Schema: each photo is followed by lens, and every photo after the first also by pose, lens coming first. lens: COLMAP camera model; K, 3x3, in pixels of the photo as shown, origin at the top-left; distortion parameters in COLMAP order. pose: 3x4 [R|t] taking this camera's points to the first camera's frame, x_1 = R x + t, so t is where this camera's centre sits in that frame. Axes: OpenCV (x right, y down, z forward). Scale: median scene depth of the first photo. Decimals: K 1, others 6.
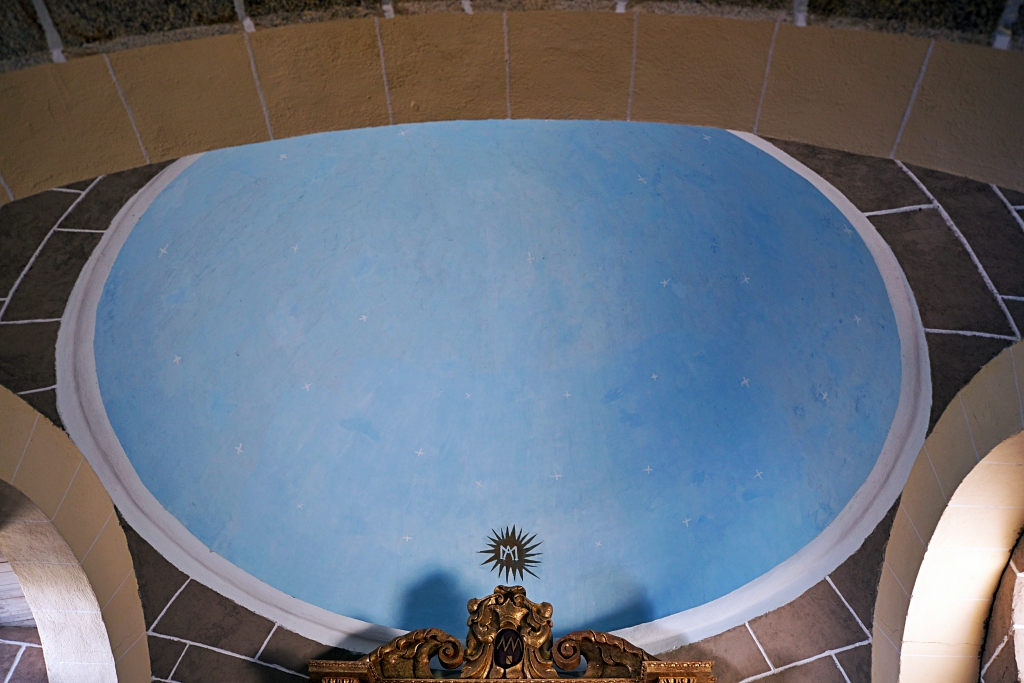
lens RADIAL K [[737.4, 0, 507.8], [0, 737.4, 345.3], [0, 0, 1]] dist [0.008123, 0.007193]
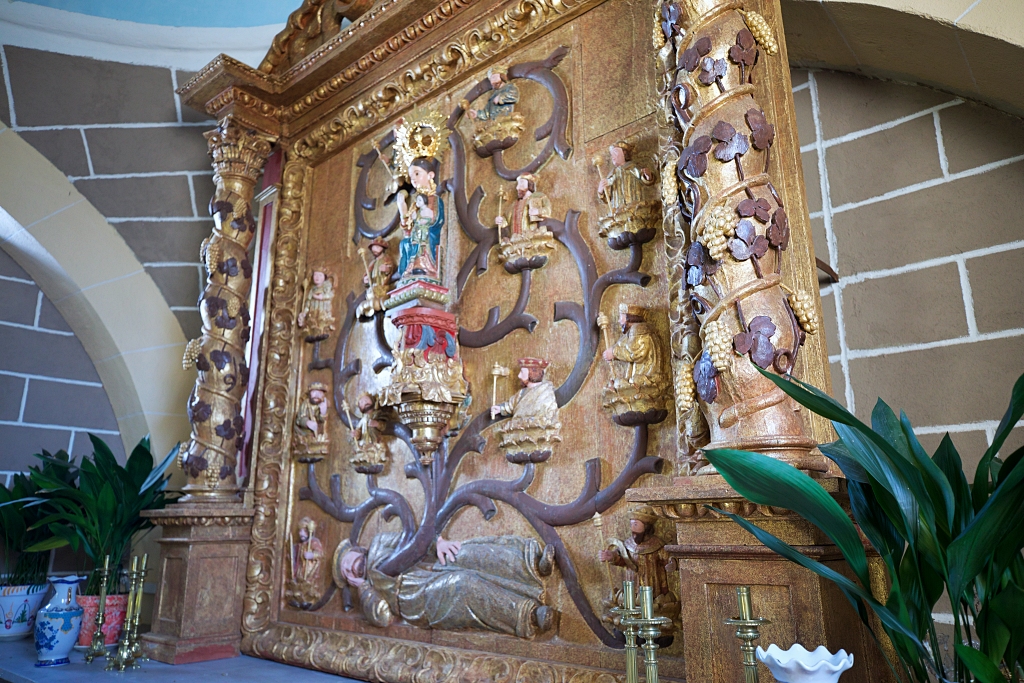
lens RADIAL K [[706.0, 0, 509.3], [0, 706.0, 338.6], [0, 0, 1]] dist [0.003970, 0.003783]
pose [[0.791577, -0.180305, -0.583863, 0.300219], [0.476732, 0.779946, 0.405475, 0.460483], [0.382272, -0.599311, 0.703345, 0.488318]]
